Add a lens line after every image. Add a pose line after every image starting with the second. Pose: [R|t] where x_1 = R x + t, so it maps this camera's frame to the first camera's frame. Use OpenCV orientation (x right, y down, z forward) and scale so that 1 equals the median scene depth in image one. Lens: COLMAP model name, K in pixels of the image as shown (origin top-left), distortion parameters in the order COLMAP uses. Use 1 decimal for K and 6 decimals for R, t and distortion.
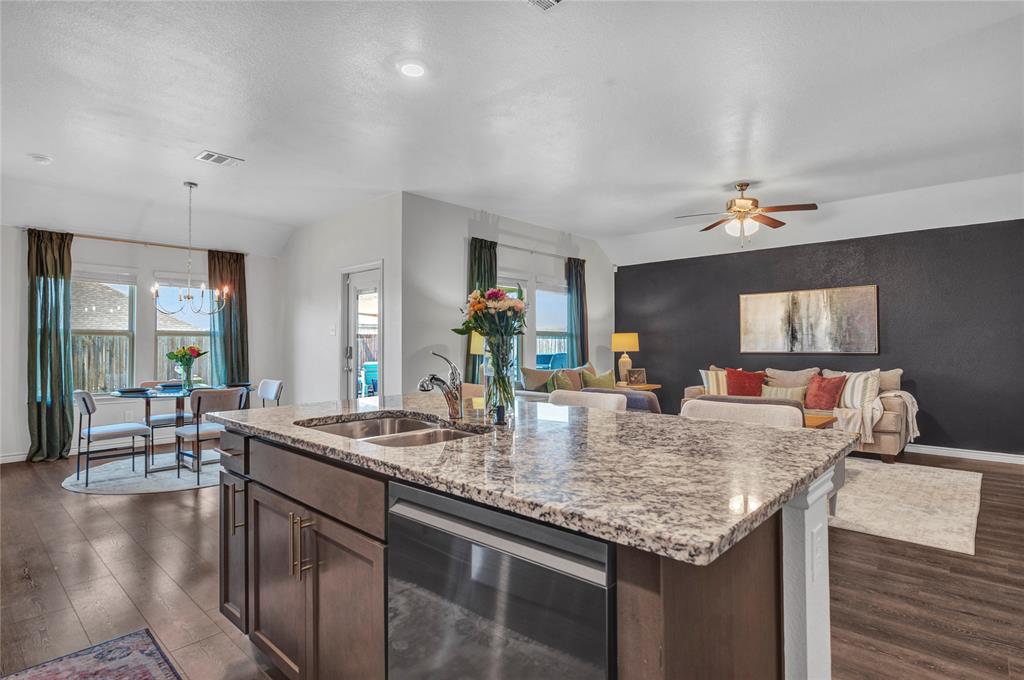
lens RADIAL K [[523.4, 0, 517.0], [0, 523.4, 339.3], [0, 0, 1]] dist [-0.004580, 0.002528]
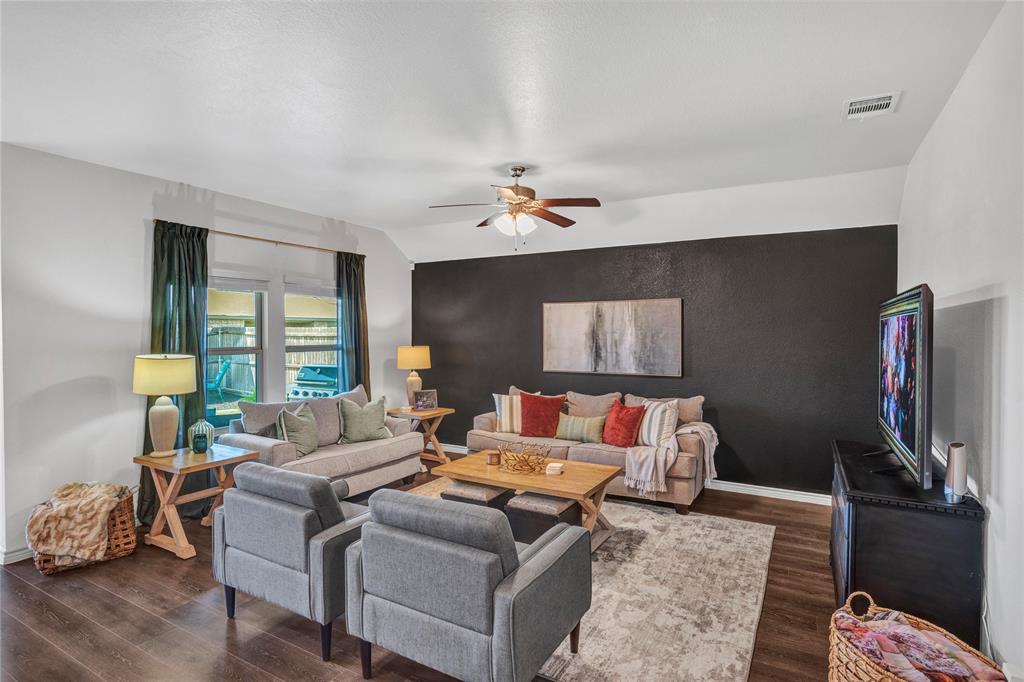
lens RADIAL K [[523.4, 0, 507.7], [0, 523.4, 344.6], [0, 0, 1]] dist [-0.004580, 0.002528]
pose [[0.976120, -0.001942, 0.217225, 0.203922], [-0.005612, 0.999401, 0.034150, -0.051549], [-0.217162, -0.034553, 0.975524, 0.198414]]
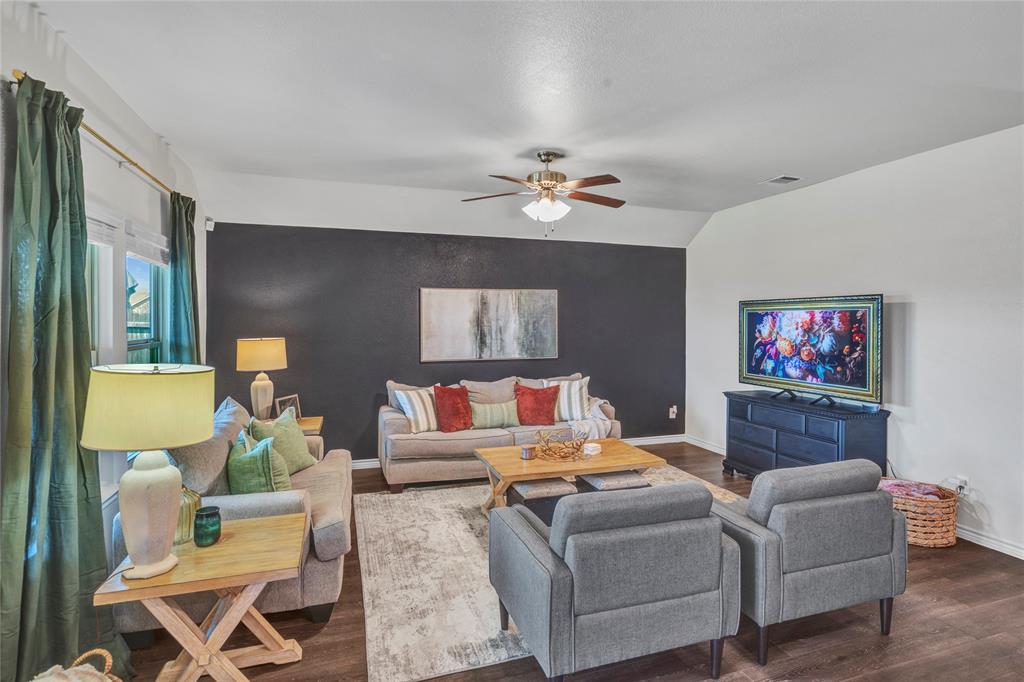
lens RADIAL K [[523.4, 0, 528.3], [0, 523.4, 324.9], [0, 0, 1]] dist [-0.004580, 0.002528]
pose [[0.477588, -0.006431, 0.878560, -0.205620], [-0.012292, 0.999826, 0.014000, -0.047195], [-0.878498, -0.017485, 0.477426, 0.535355]]
